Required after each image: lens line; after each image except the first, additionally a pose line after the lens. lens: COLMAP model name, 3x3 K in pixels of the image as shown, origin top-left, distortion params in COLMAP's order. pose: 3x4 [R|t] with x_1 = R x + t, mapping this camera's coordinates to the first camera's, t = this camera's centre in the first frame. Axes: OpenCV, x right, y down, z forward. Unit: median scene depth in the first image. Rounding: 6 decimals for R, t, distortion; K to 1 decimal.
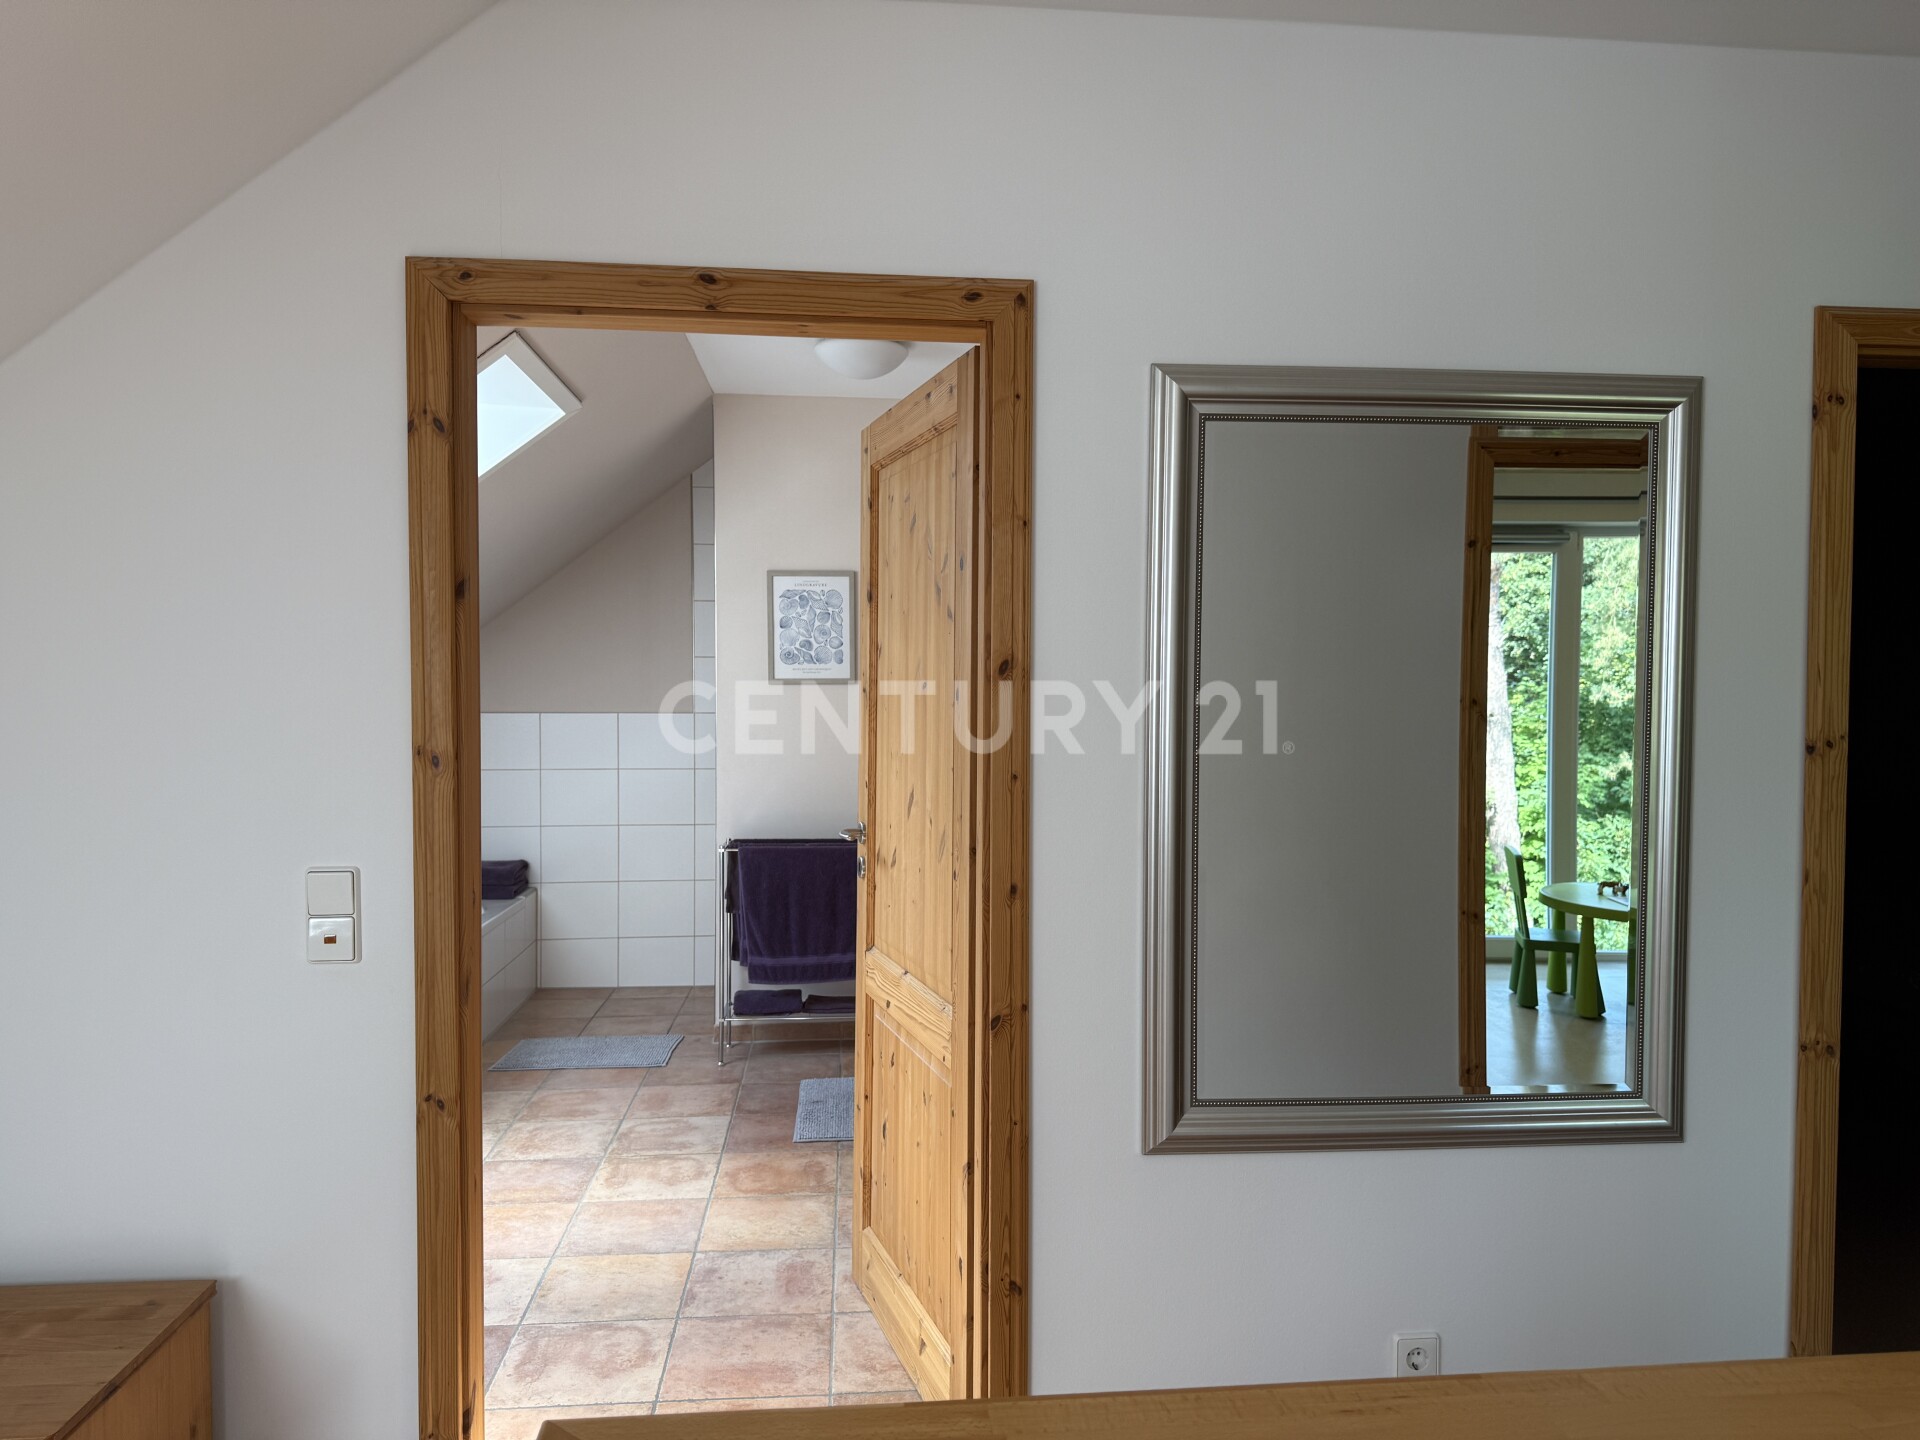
lens RADIAL K [[1361.6, 0, 965.1], [0, 1361.6, 722.7], [0, 0, 1]] dist [0.023251, 0.000224]
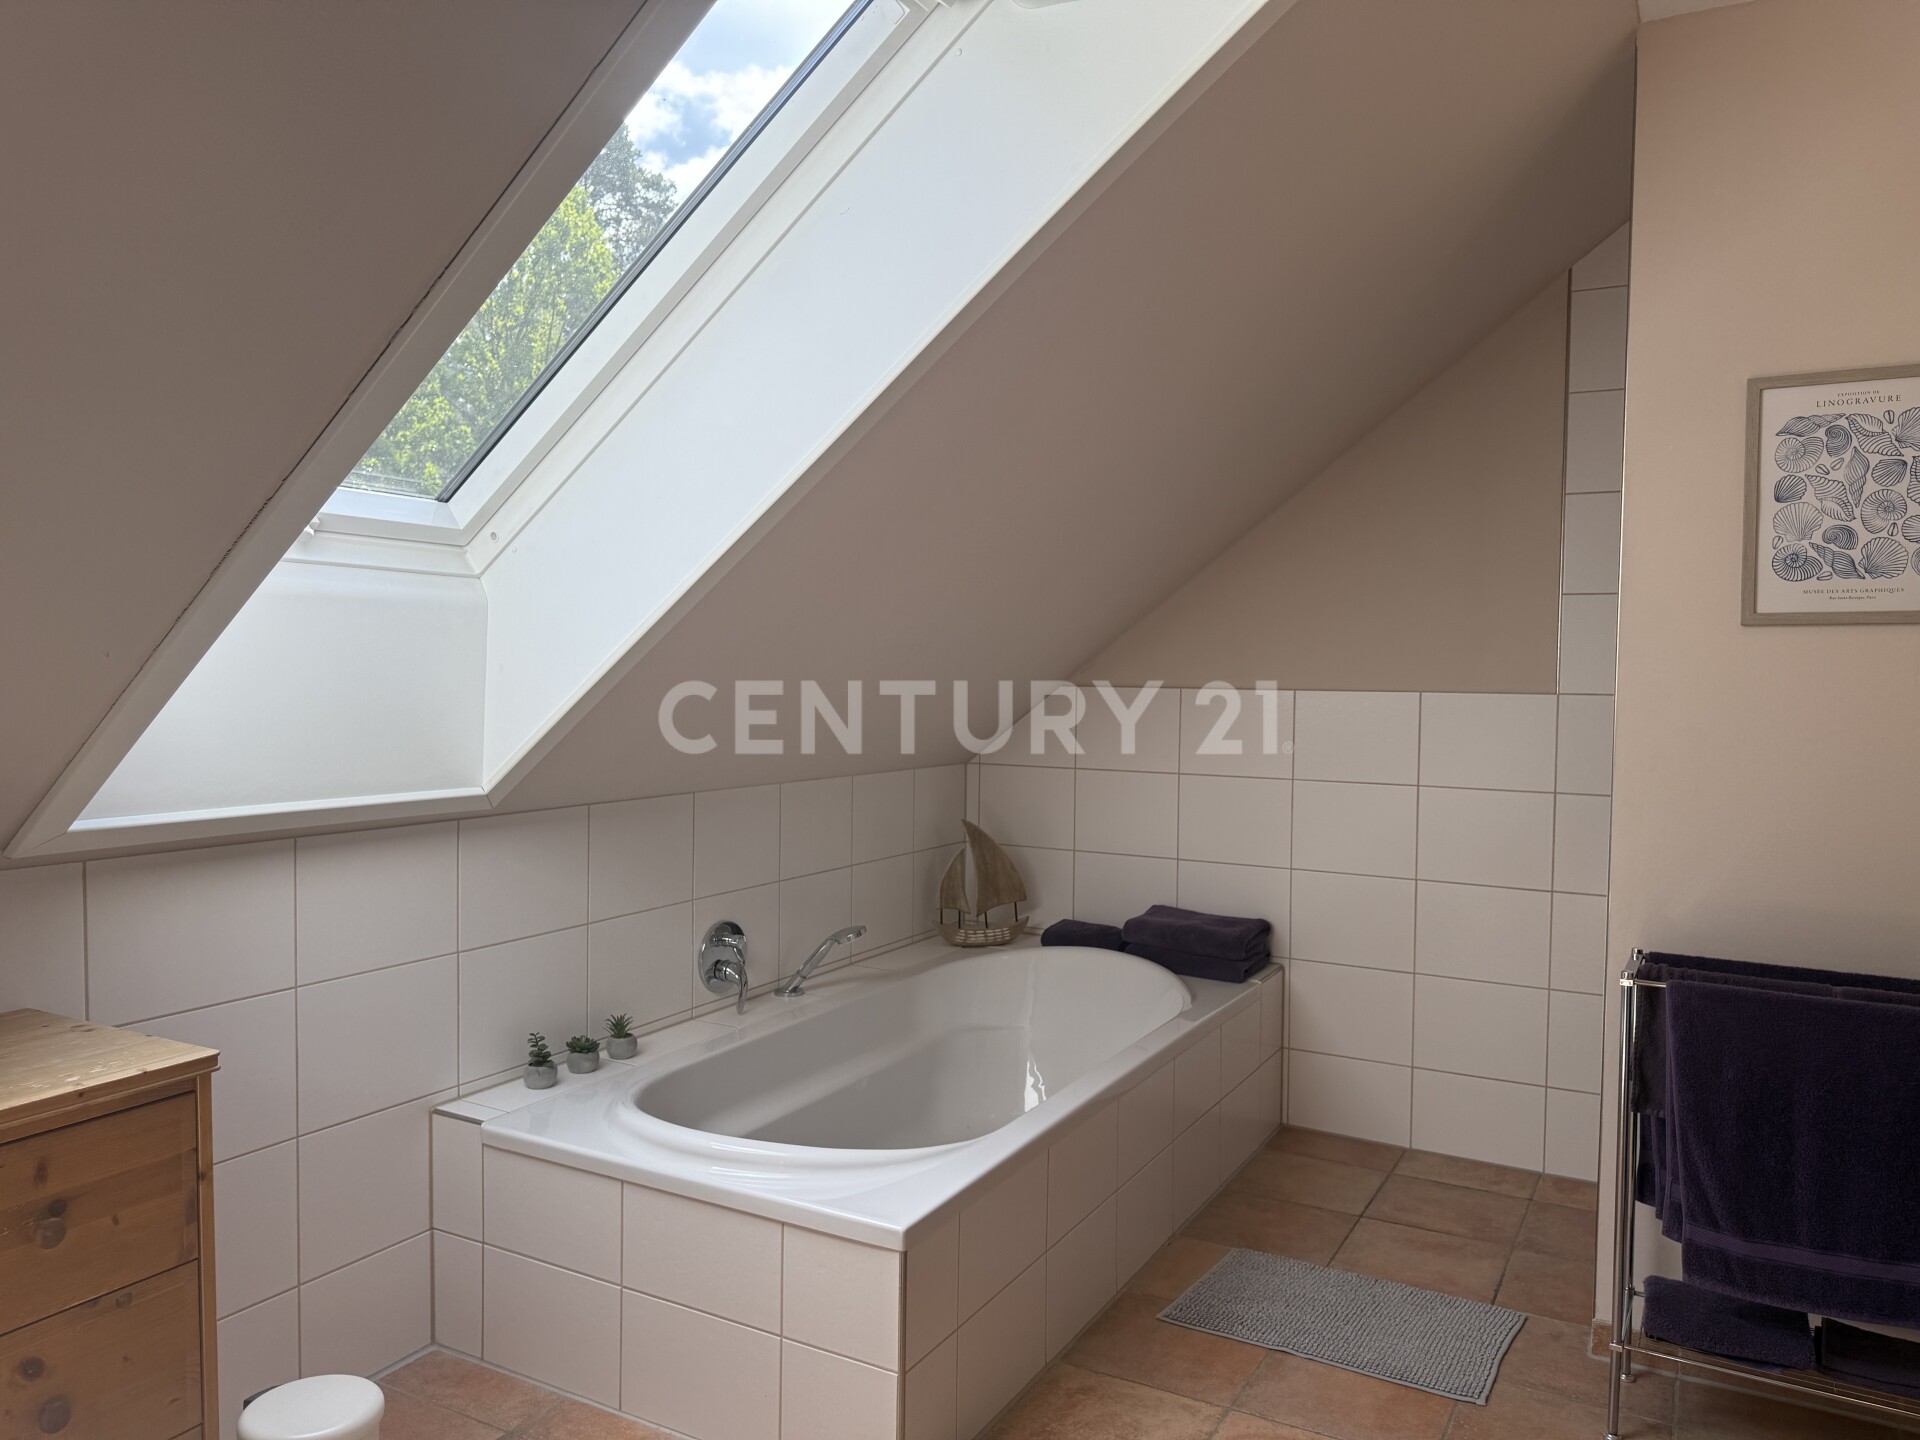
lens RADIAL K [[1361.6, 0, 1011.2], [0, 1361.6, 729.3], [0, 0, 1]] dist [0.023251, 0.000224]
pose [[0.845266, 0.031851, -0.533395, -0.104111], [-0.024196, 0.999479, 0.021340, 0.003336], [0.533797, -0.005132, 0.845597, 0.470947]]
